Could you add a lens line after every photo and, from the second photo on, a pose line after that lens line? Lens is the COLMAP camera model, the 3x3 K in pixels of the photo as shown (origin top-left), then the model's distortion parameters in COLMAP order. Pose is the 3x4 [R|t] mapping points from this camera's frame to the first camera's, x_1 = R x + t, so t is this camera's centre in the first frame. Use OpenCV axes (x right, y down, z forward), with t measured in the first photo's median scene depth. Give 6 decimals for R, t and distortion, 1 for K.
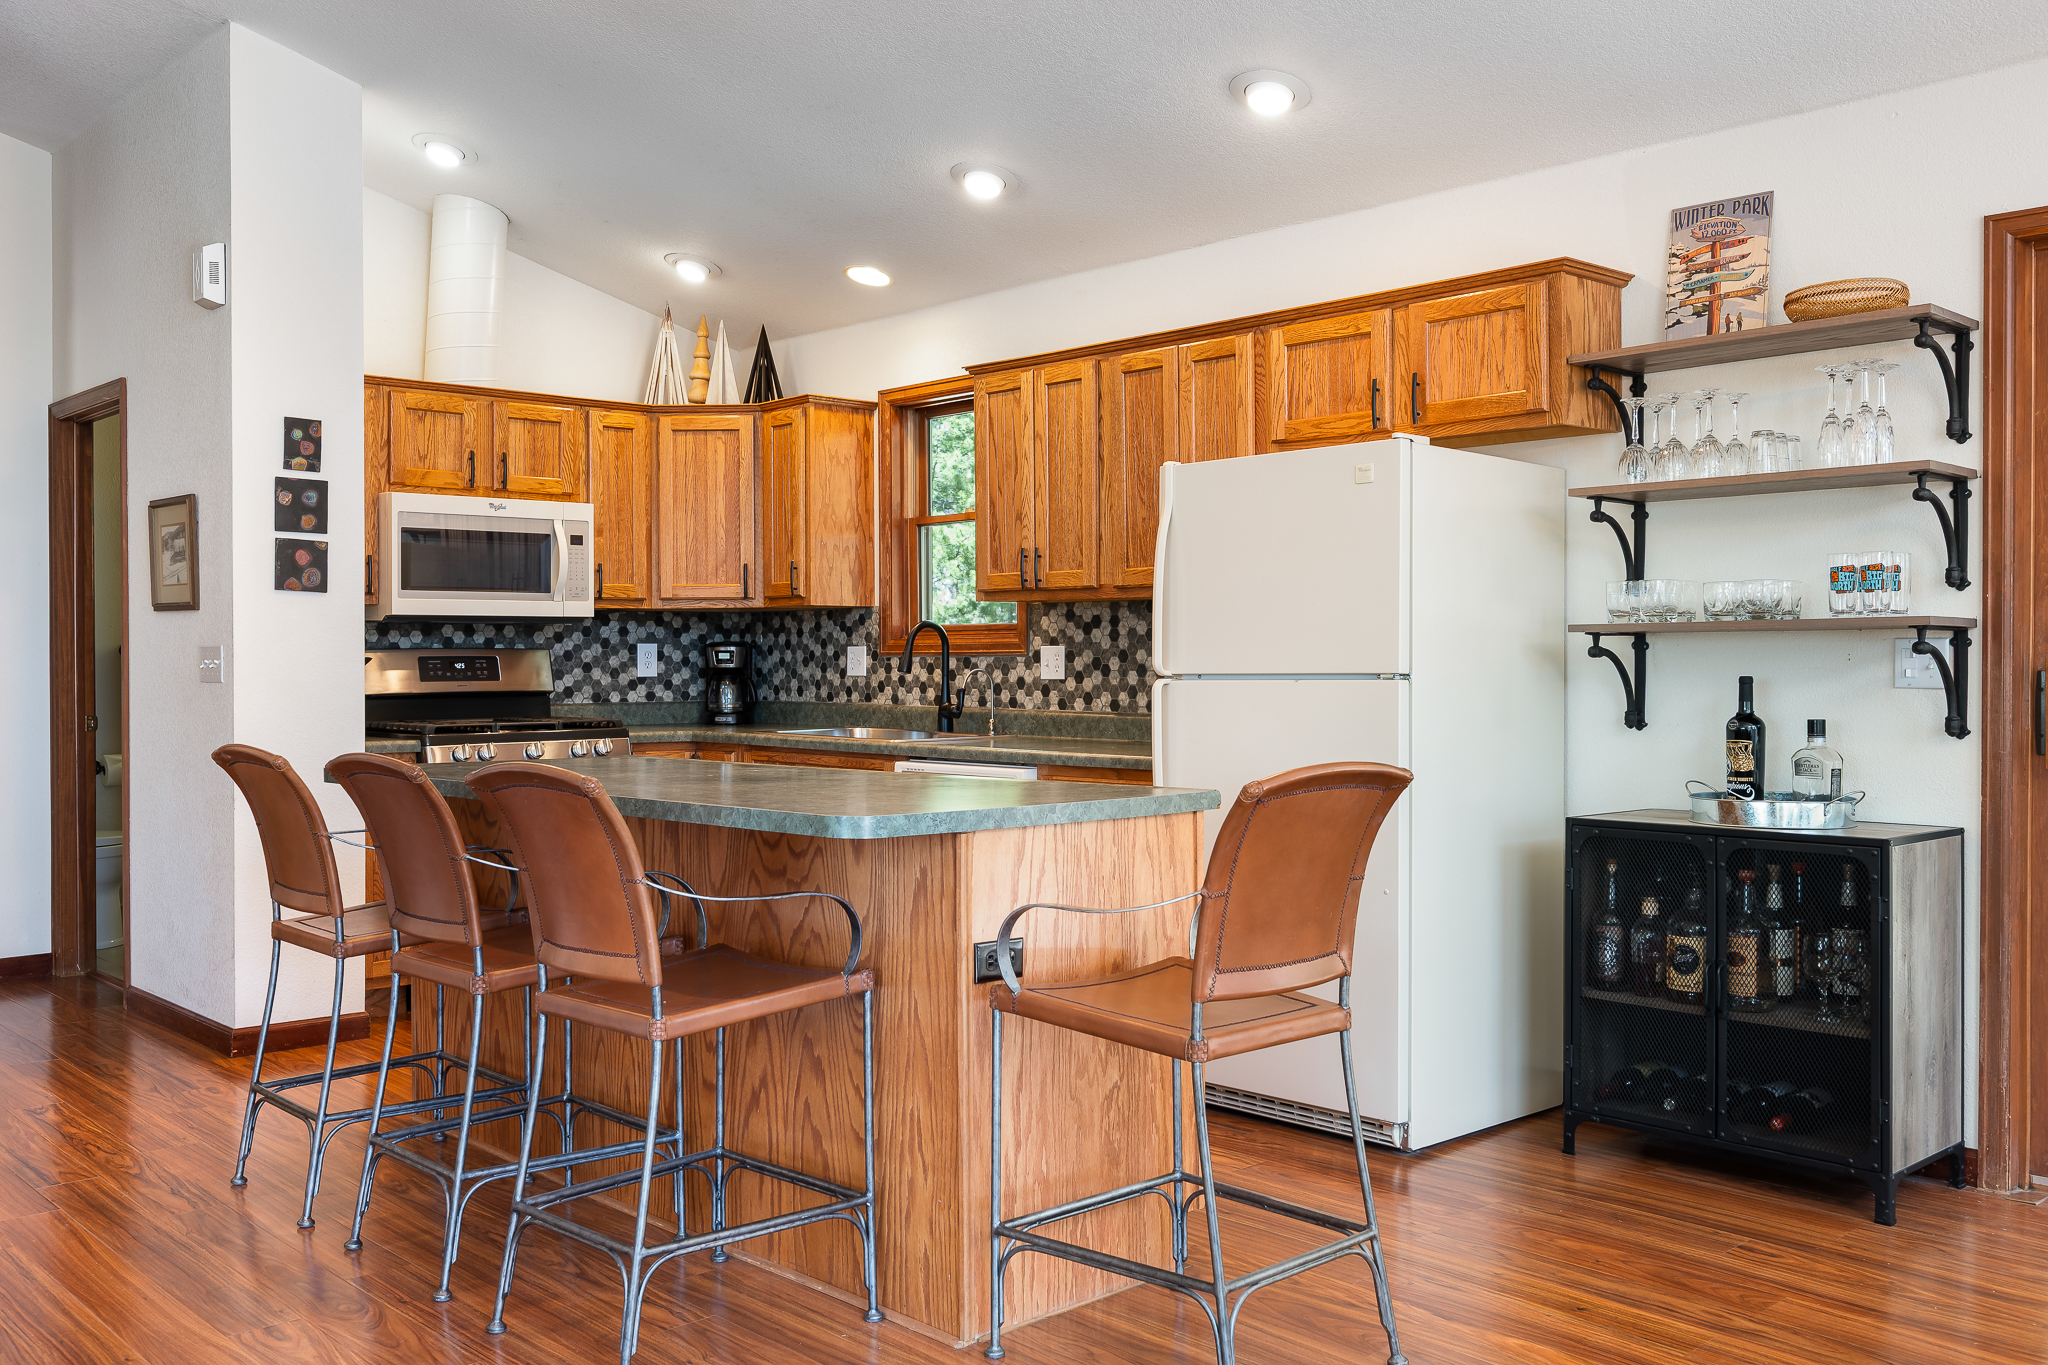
lens RADIAL K [[1751.5, 0, 1044.2], [0, 1751.5, 676.5], [0, 0, 1]] dist [-0.005812, -0.003924]
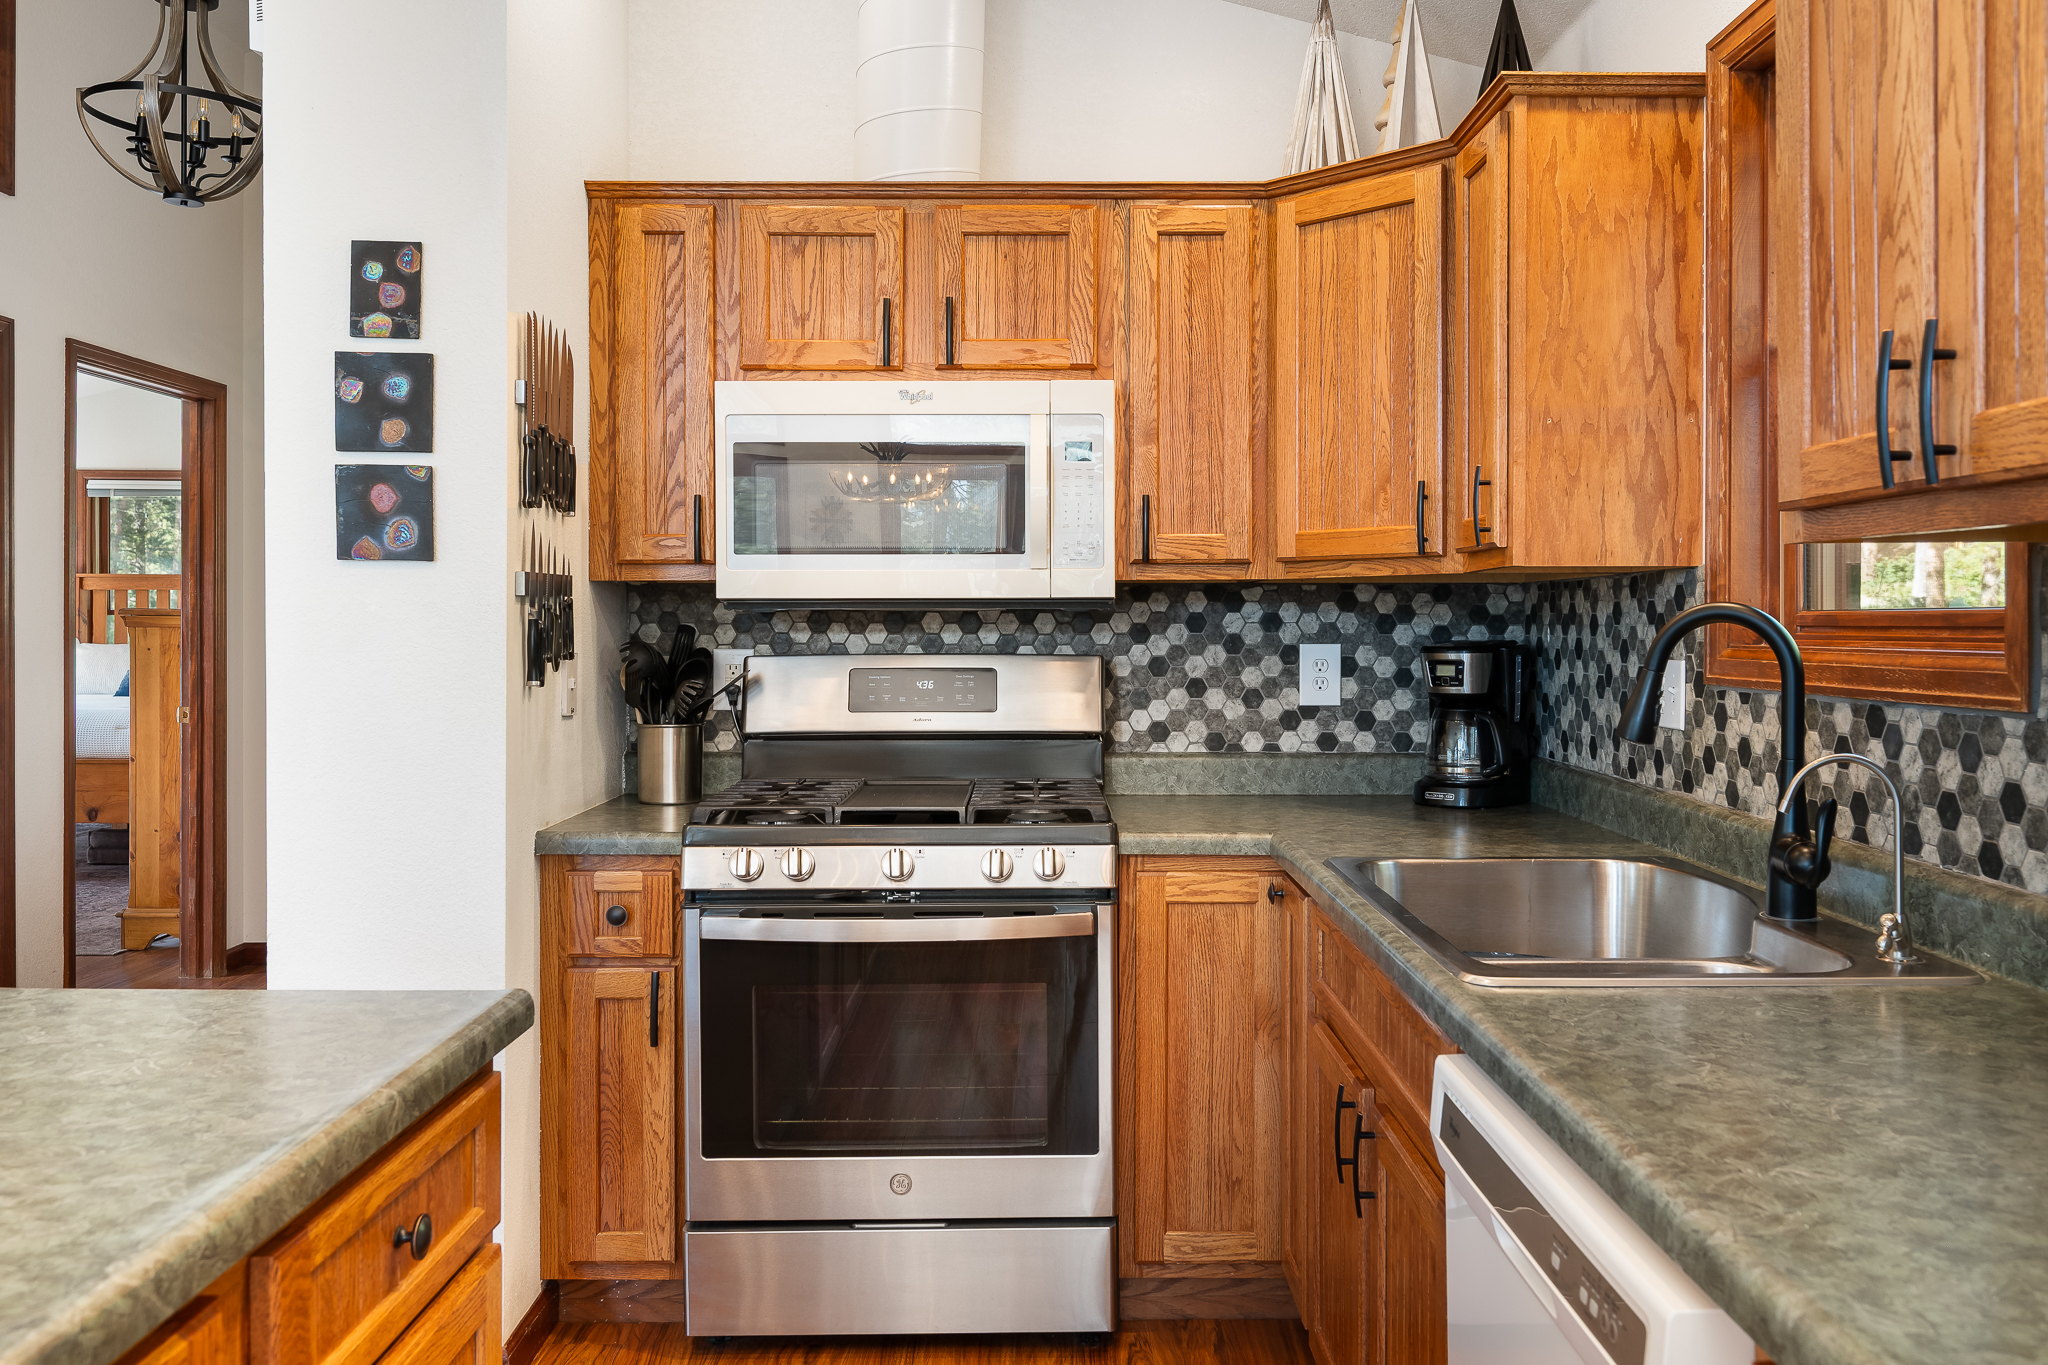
lens RADIAL K [[1605.0, 0, 1046.5], [0, 1605.0, 635.2], [0, 0, 1]] dist [0.010912, 0.012763]
pose [[0.728192, 0.008522, -0.685320, 0.057214], [-0.010486, 0.999944, 0.001293, -0.024208], [0.685293, 0.006245, 0.728241, 0.663464]]
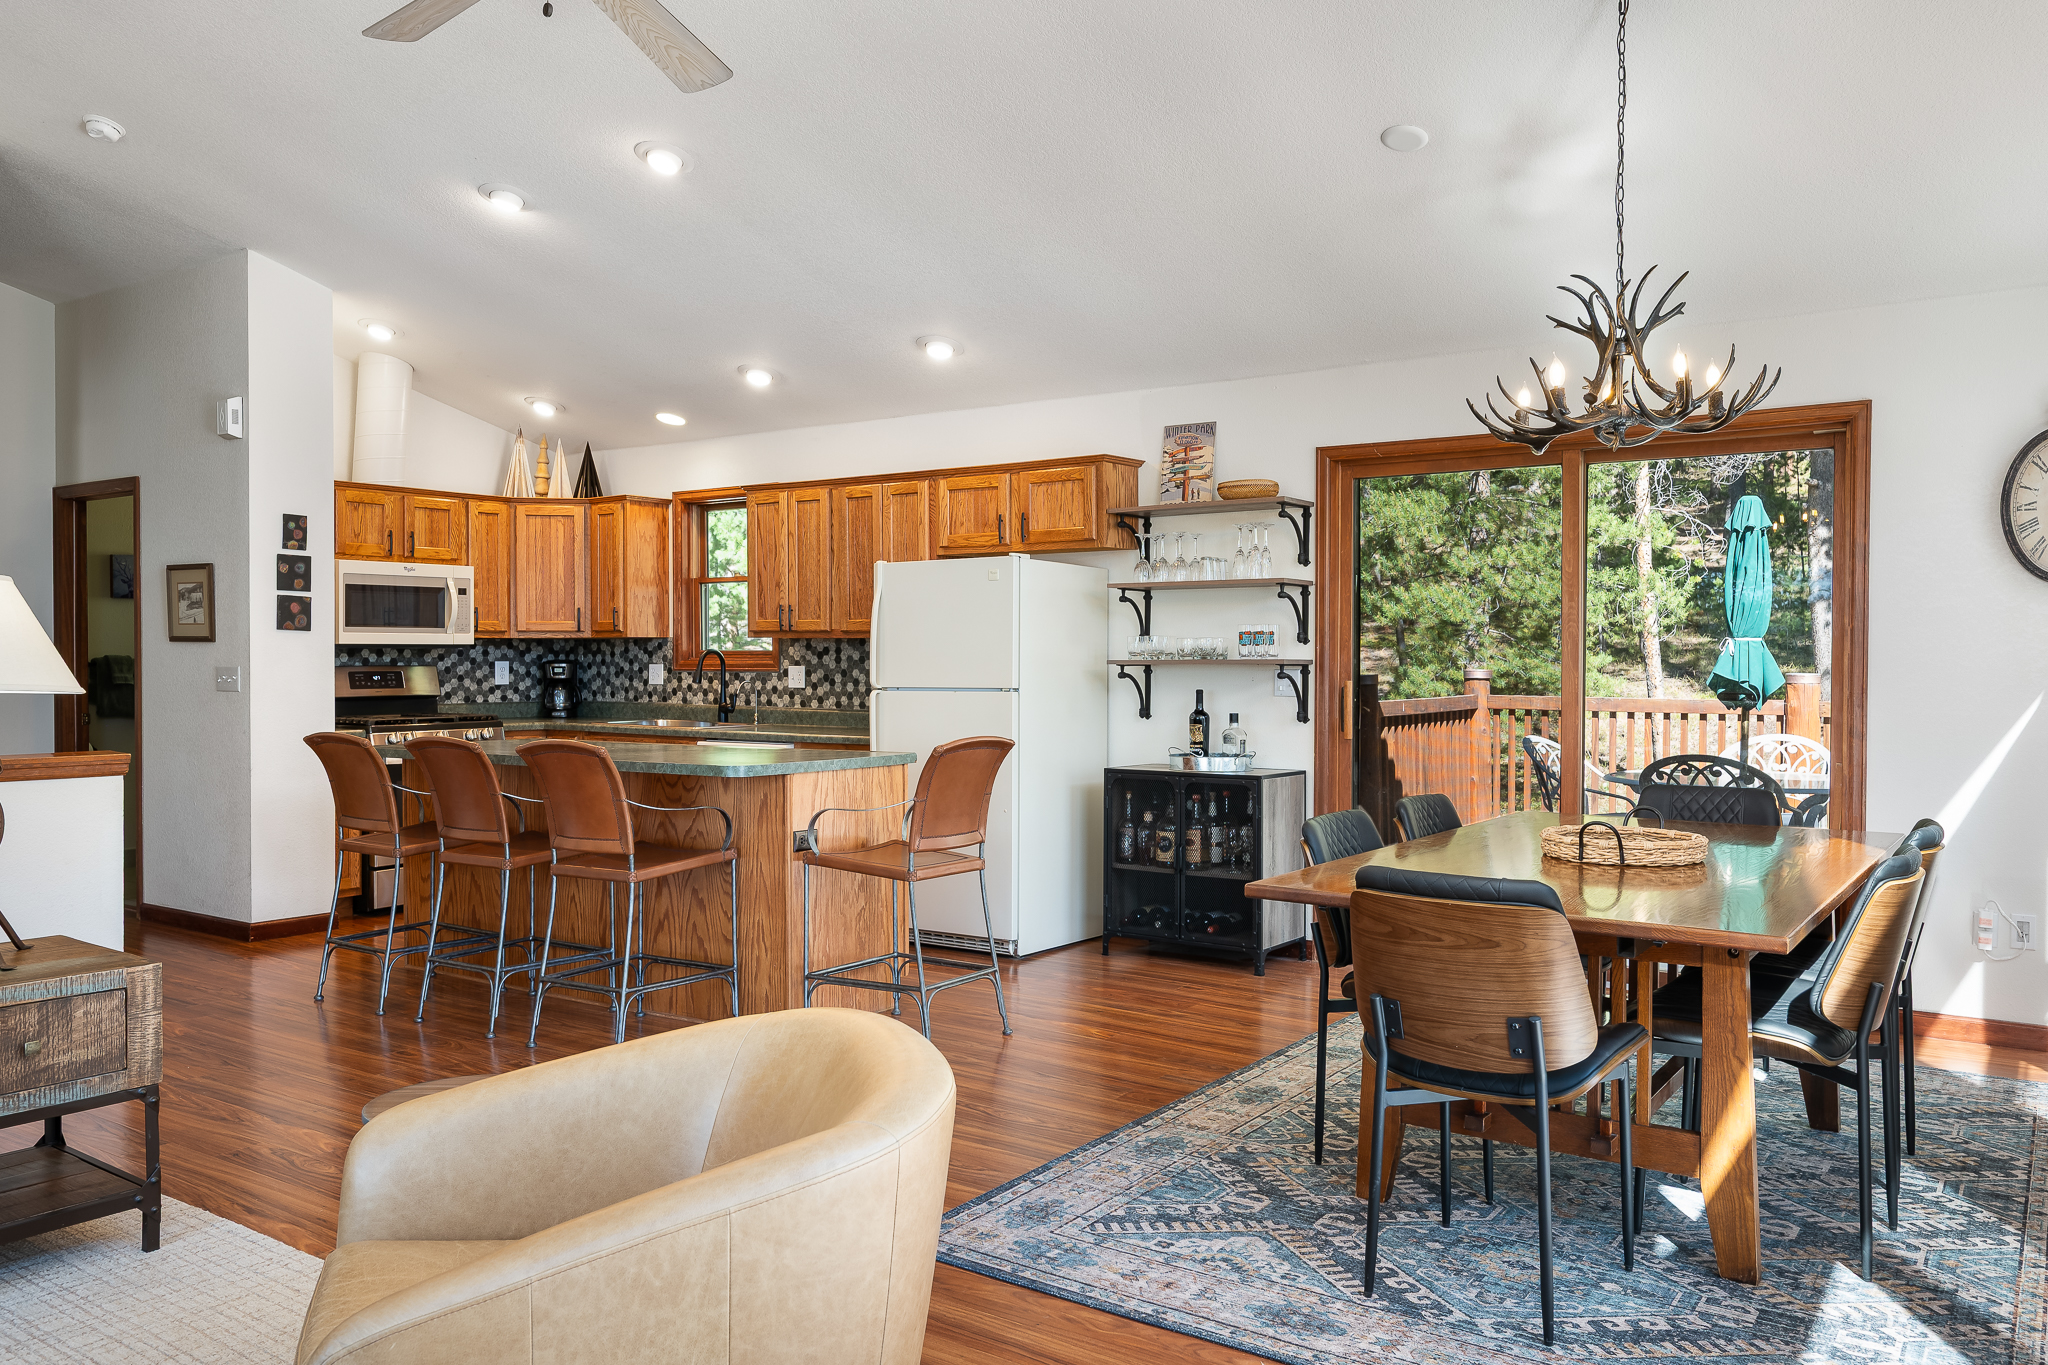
lens RADIAL K [[1496.0, 0, 1043.1], [0, 1496.0, 684.1], [0, 0, 1]] dist [-0.002673, -0.001558]
pose [[0.978231, 0.000037, 0.207517, -0.054481], [-0.001611, 0.999971, 0.007417, -0.011401], [-0.207511, -0.007590, 0.978203, -0.325620]]
